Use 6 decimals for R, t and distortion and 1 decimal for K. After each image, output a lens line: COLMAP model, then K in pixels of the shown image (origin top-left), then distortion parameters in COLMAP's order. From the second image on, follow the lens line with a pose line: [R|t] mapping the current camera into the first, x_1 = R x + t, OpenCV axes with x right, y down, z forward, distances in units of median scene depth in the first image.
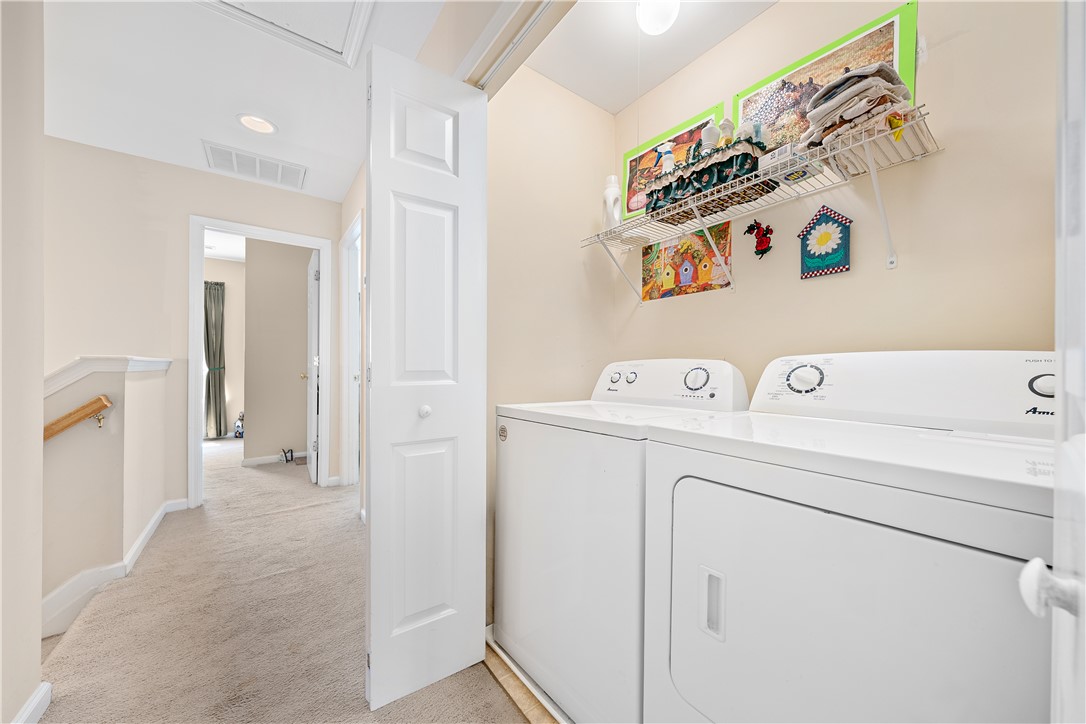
lens RADIAL K [[375.4, 0, 540.9], [0, 375.4, 366.1], [0, 0, 1]] dist [-0.000037, -0.000006]
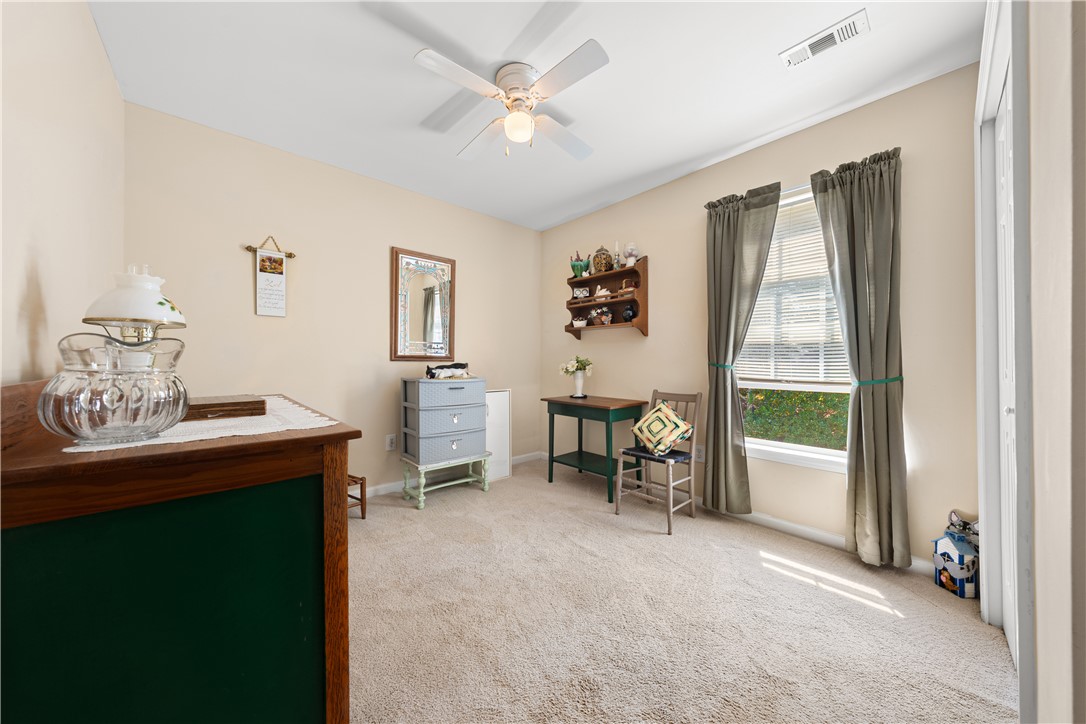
lens RADIAL K [[368.2, 0, 541.9], [0, 368.2, 358.9], [0, 0, 1]] dist [-0.000880, 0.000201]
pose [[0.111238, -0.009225, -0.993751, -0.530730], [0.000401, 0.999957, -0.009238, -0.011659], [0.993794, 0.000629, 0.111237, 0.618577]]
